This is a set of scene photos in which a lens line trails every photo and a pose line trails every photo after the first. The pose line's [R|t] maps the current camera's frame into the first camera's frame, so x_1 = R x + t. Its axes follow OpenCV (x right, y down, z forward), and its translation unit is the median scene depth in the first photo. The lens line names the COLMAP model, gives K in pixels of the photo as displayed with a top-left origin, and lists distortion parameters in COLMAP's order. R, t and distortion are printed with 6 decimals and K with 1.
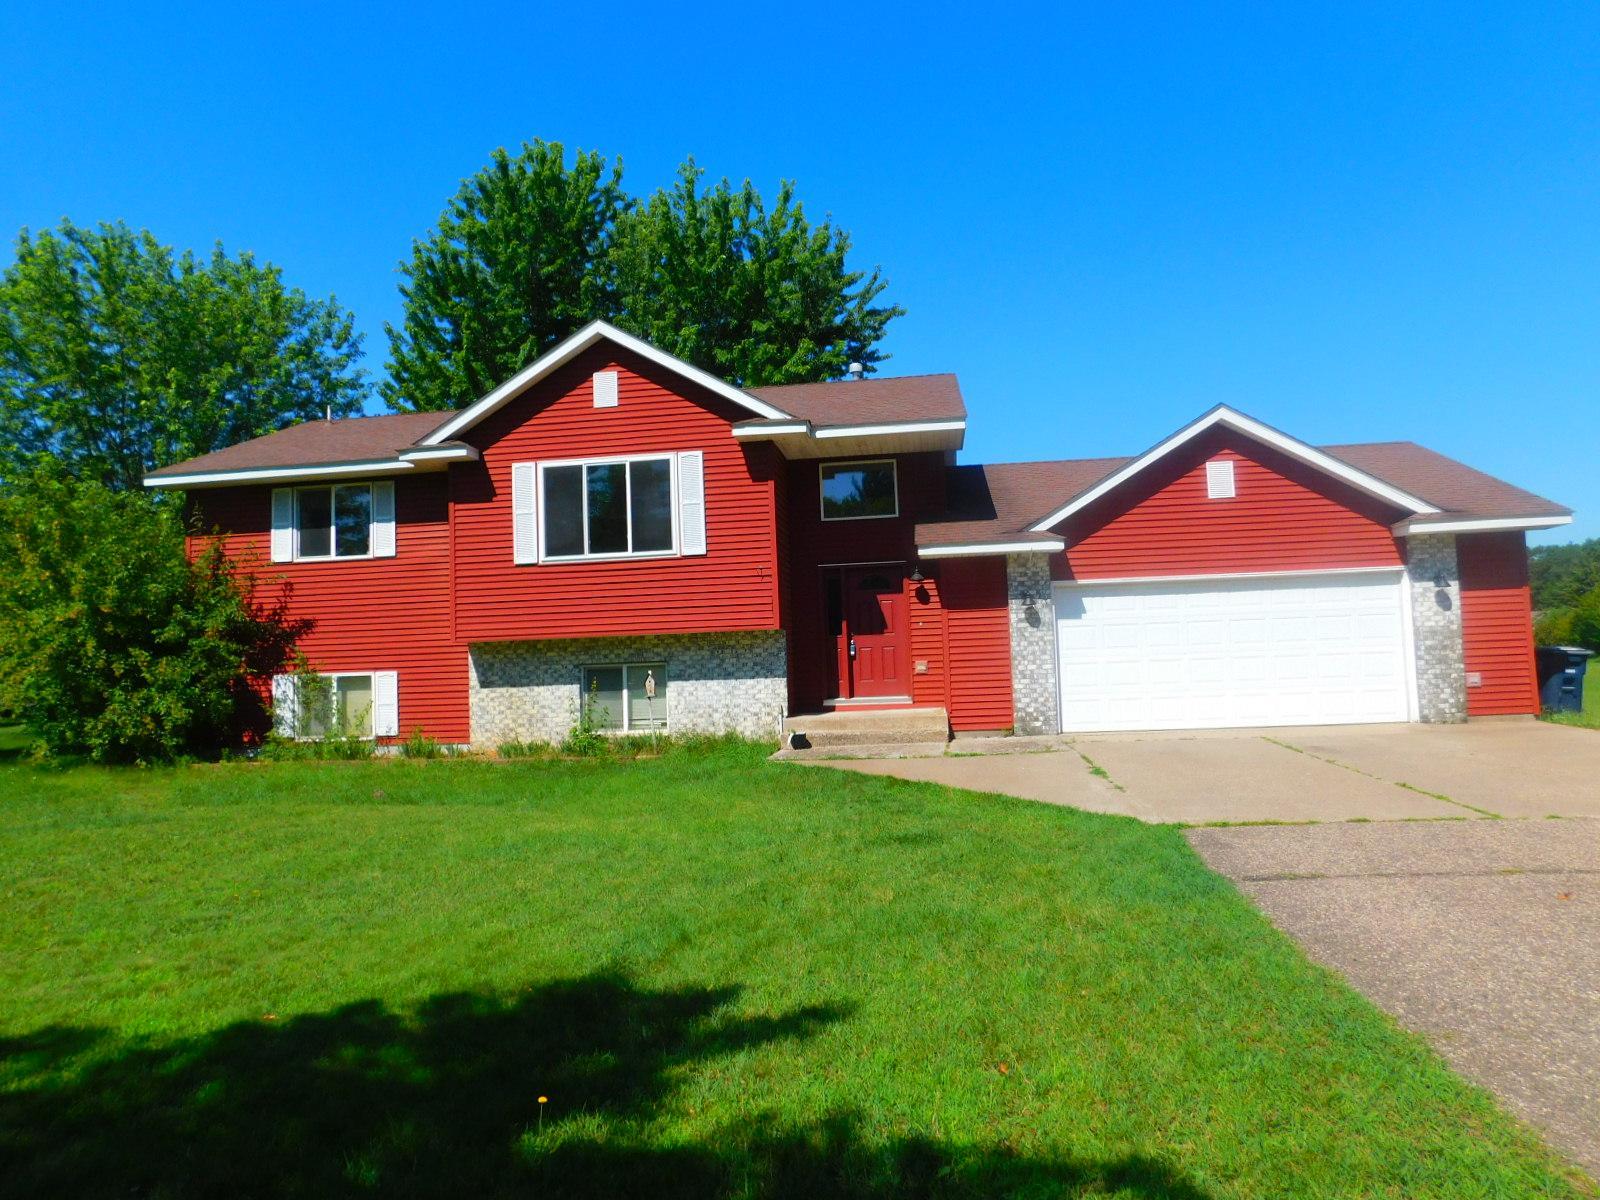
lens RADIAL K [[1056.4, 0, 800.0], [0, 1056.4, 600.0], [0, 0, 1]] dist [-0.073719, 0.059986]
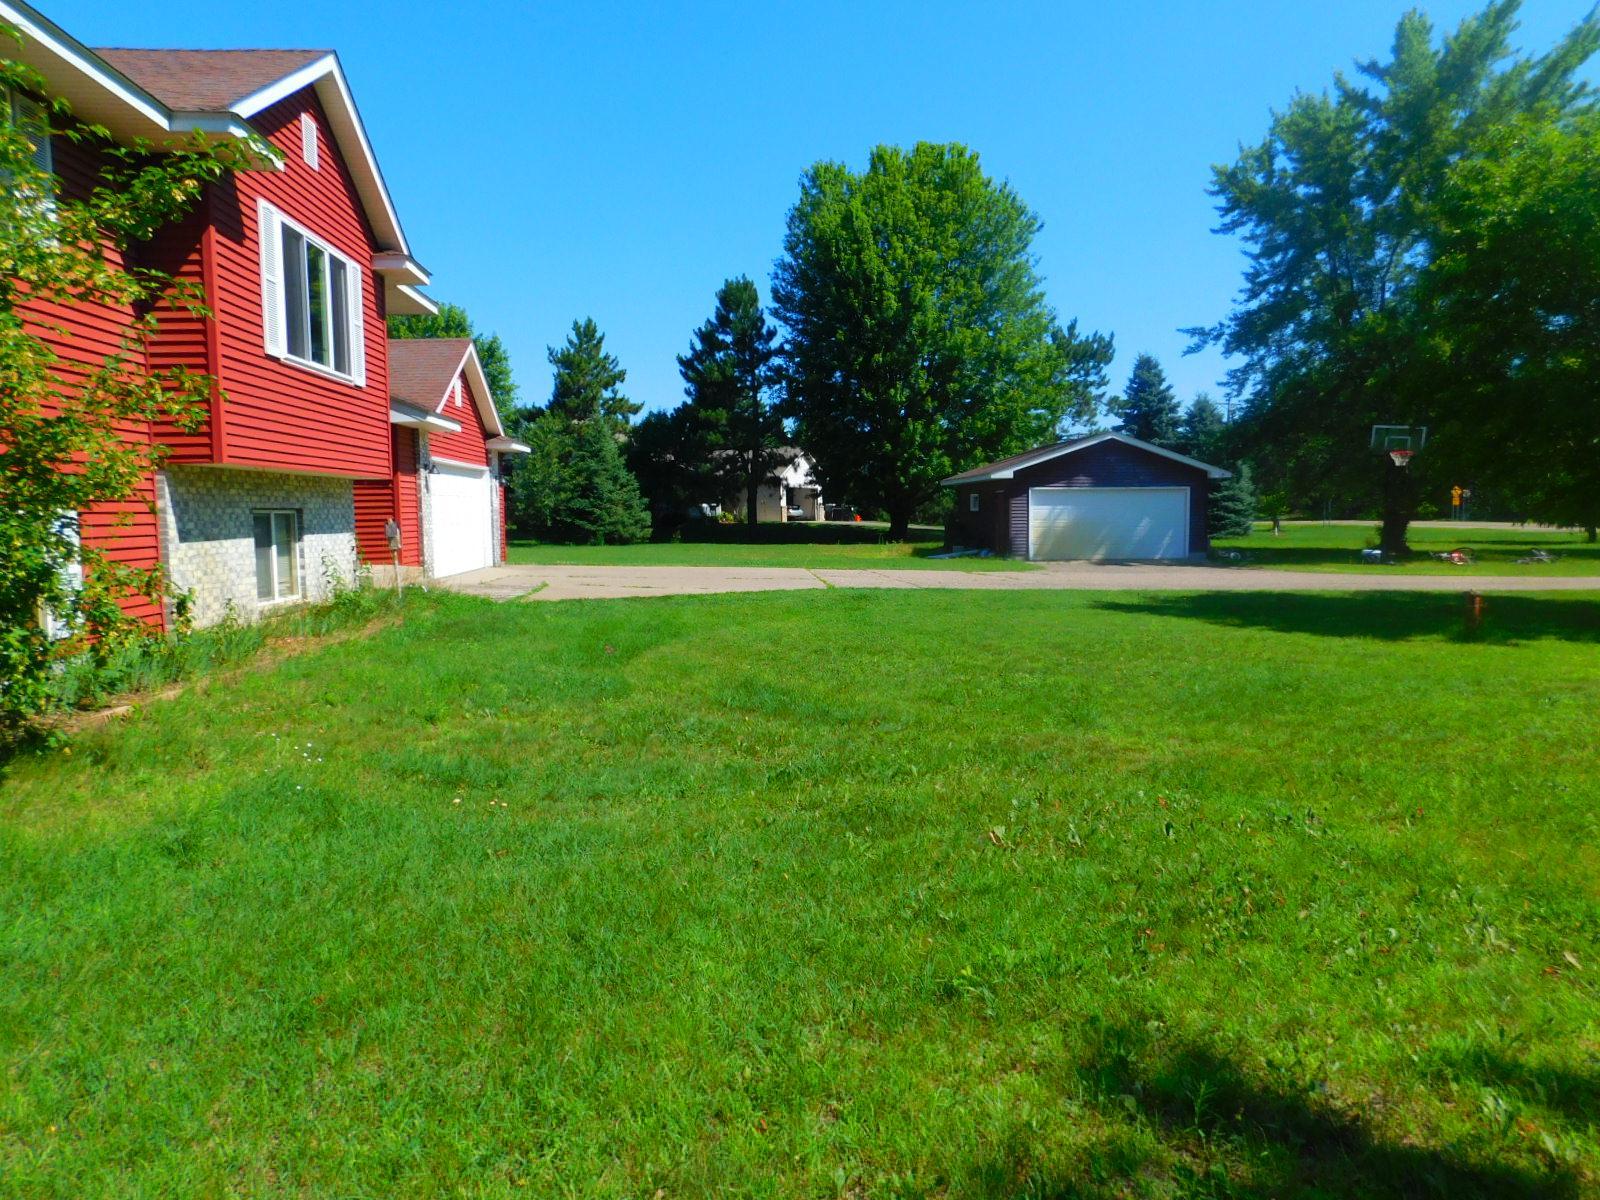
lens RADIAL K [[1056.7, 0, 800.0], [0, 1056.7, 600.0], [0, 0, 1]] dist [-0.078804, 0.058753]
pose [[-0.201014, -0.042874, 0.978650, -0.991137], [-0.036349, 0.998680, 0.036286, 0.086026], [-0.978914, -0.028279, -0.202307, 0.801300]]
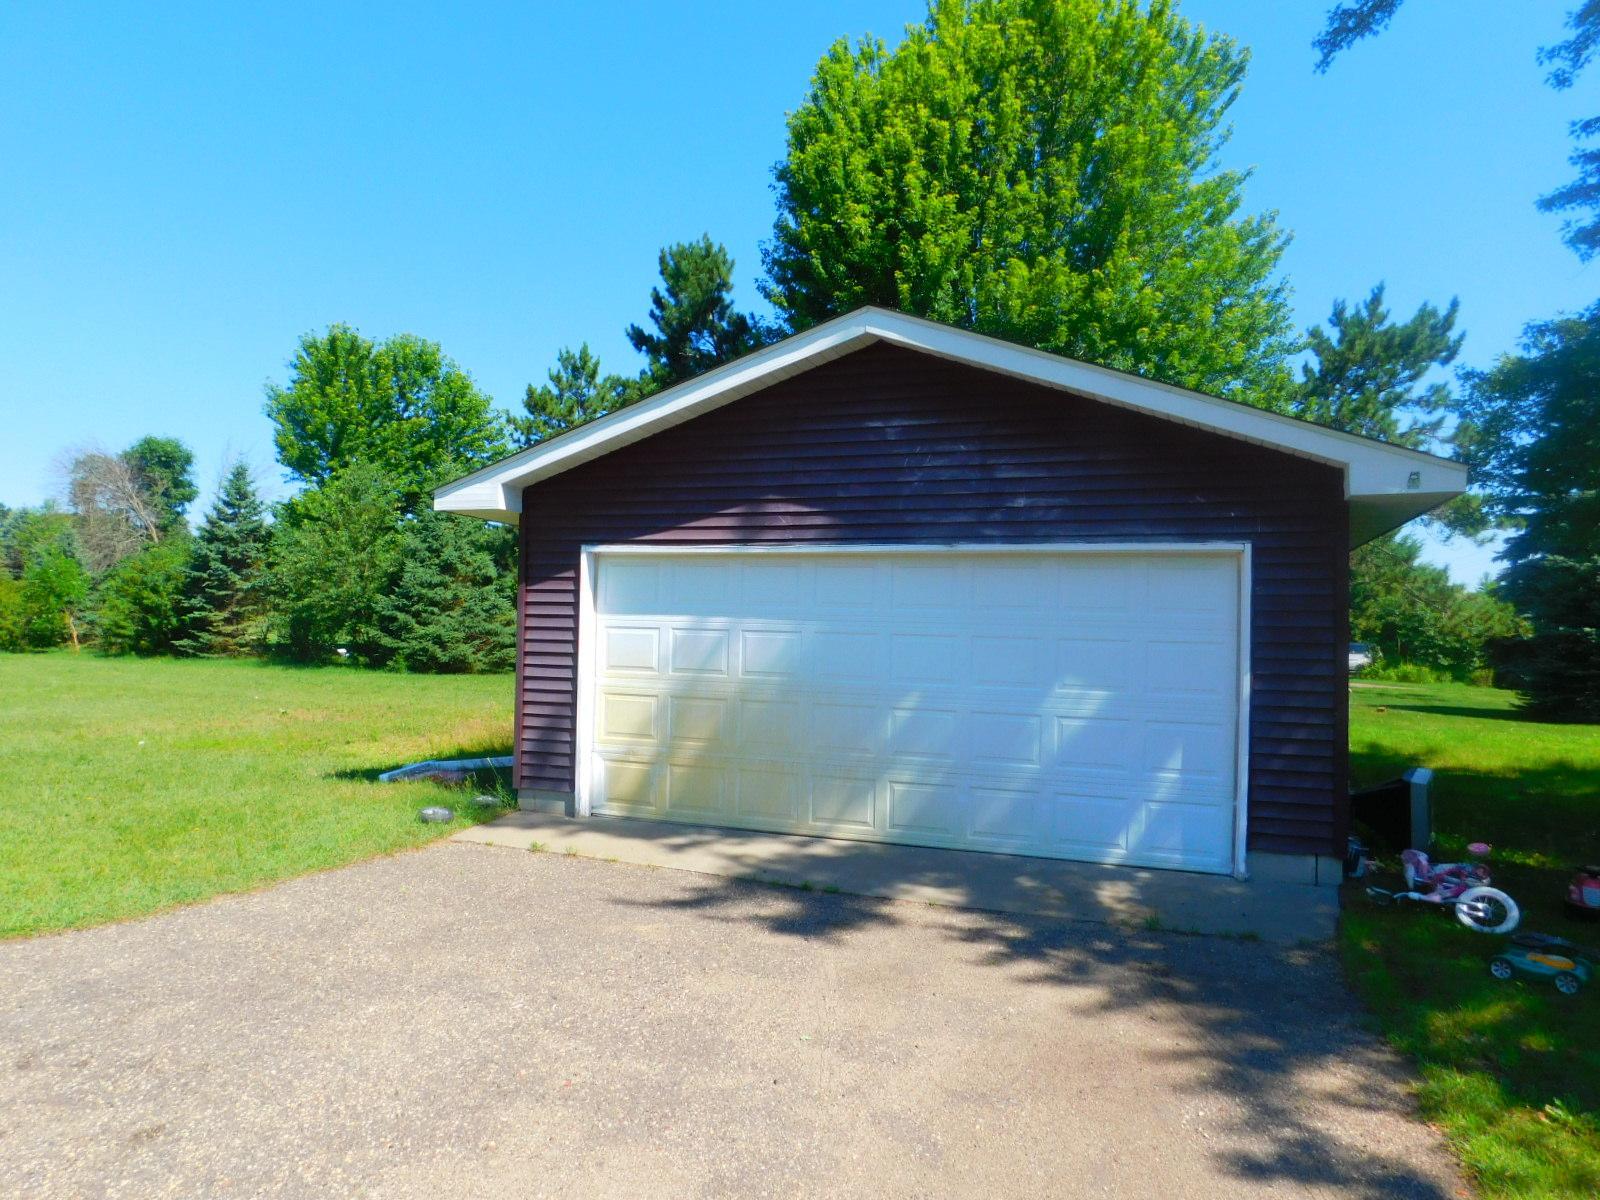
lens RADIAL K [[1056.7, 0, 800.0], [0, 1056.7, 600.0], [0, 0, 1]] dist [-0.078804, 0.058753]
pose [[0.204287, 0.068674, 0.976499, 0.402868], [-0.084656, 0.995038, -0.052267, -0.025822], [-0.975244, -0.071989, 0.209087, -0.261062]]
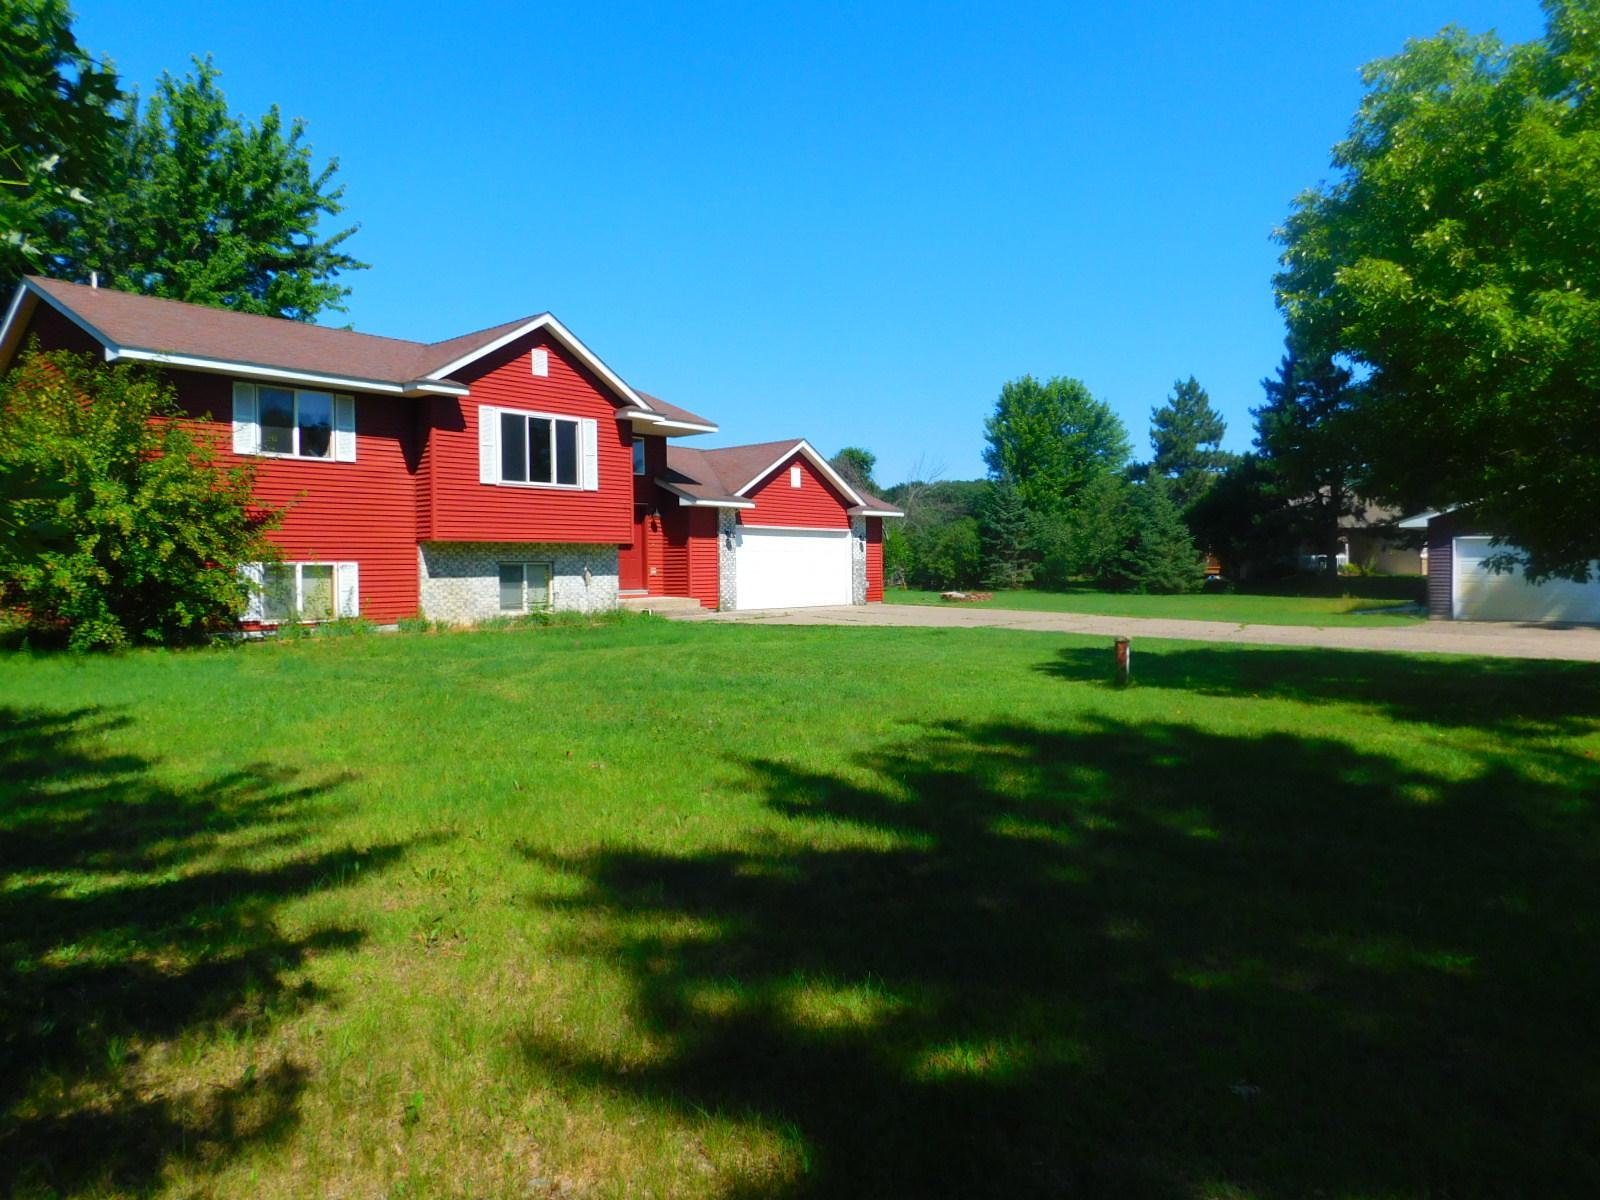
lens RADIAL K [[1056.4, 0, 800.0], [0, 1056.4, 600.0], [0, 0, 1]] dist [-0.073719, 0.059986]
pose [[0.532196, 0.007957, 0.846584, -1.166957], [-0.059488, 0.997836, 0.028017, 0.050876], [-0.844529, -0.065272, 0.531517, -0.037256]]
